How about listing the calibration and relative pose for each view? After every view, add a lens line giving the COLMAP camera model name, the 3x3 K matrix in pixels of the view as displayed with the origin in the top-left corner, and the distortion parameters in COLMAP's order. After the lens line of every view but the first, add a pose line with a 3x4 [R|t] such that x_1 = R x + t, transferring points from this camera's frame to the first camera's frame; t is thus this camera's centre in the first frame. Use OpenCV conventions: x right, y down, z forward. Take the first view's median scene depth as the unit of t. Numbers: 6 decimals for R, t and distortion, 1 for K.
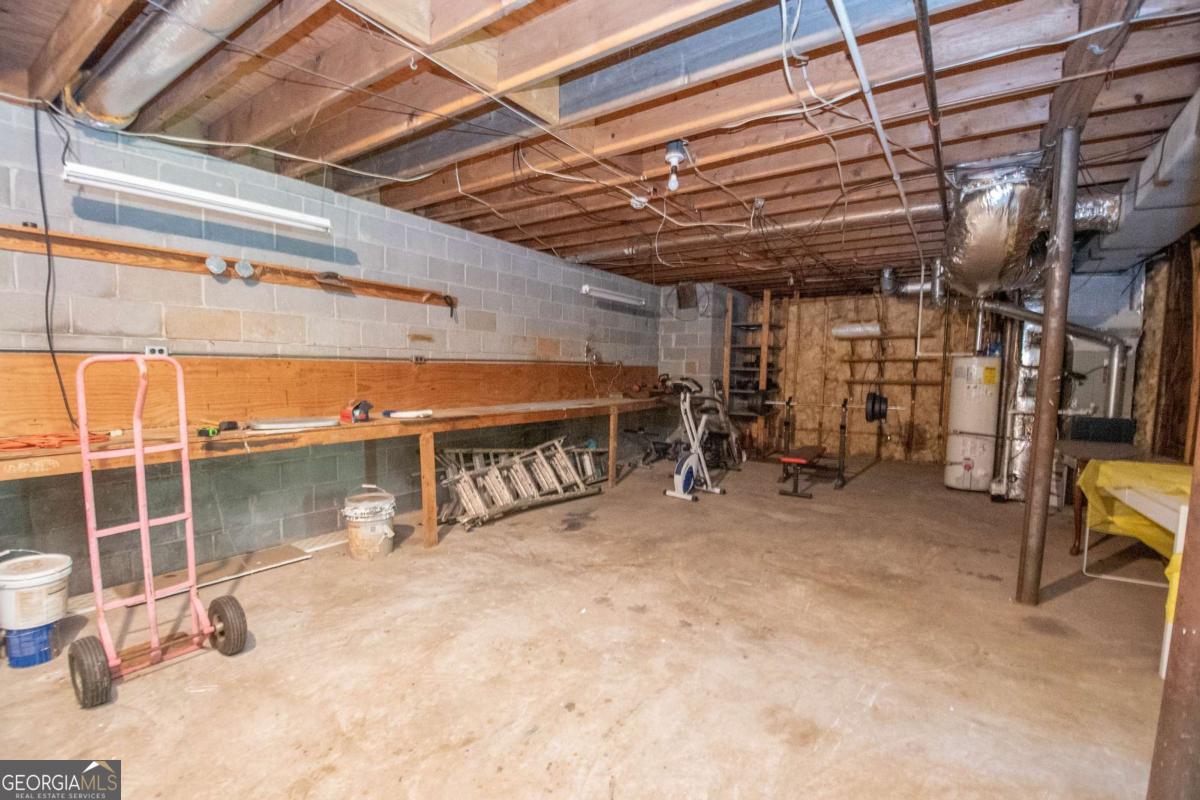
lens RADIAL K [[533.2, 0, 611.6], [0, 533.2, 410.9], [0, 0, 1]] dist [-0.008094, -0.010296]
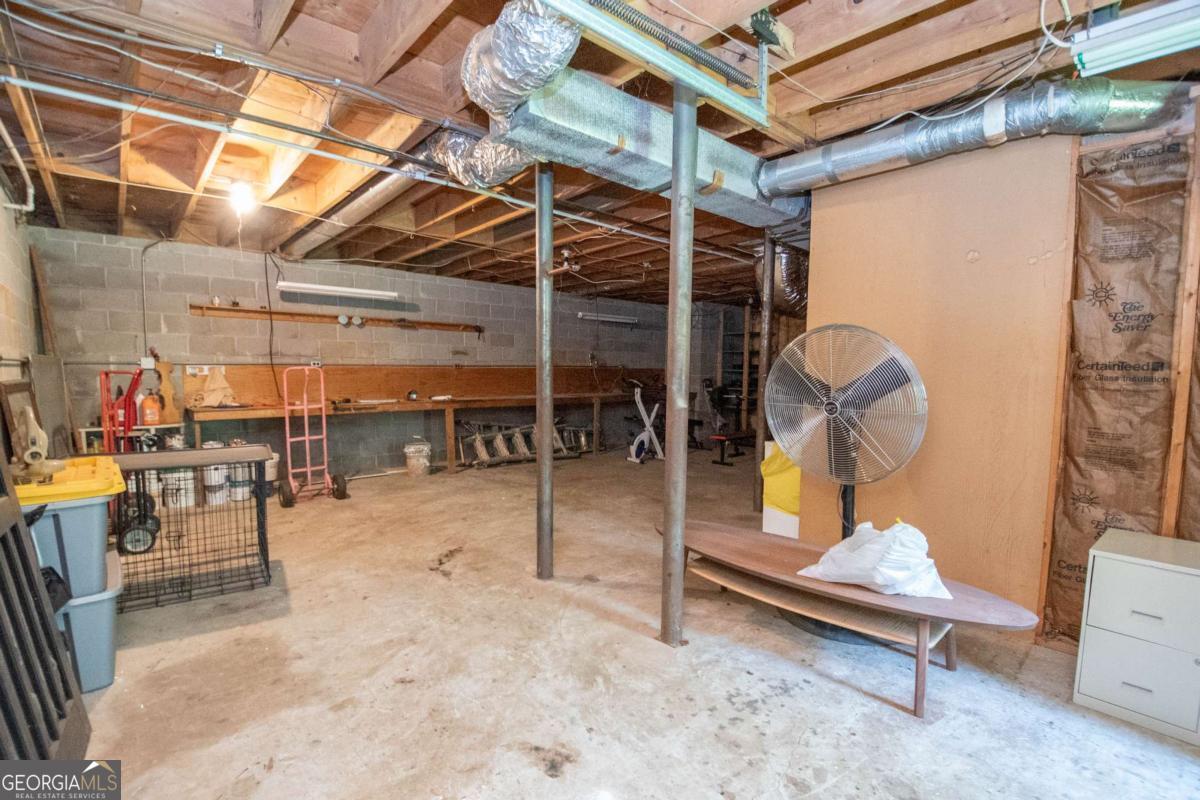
lens RADIAL K [[533.2, 0, 603.8], [0, 533.2, 409.8], [0, 0, 1]] dist [-0.008094, -0.010296]
pose [[0.972533, 0.010333, -0.232537, 0.636011], [-0.011761, 0.999920, -0.004757, 0.054603], [0.232469, 0.007361, 0.972576, -0.670979]]
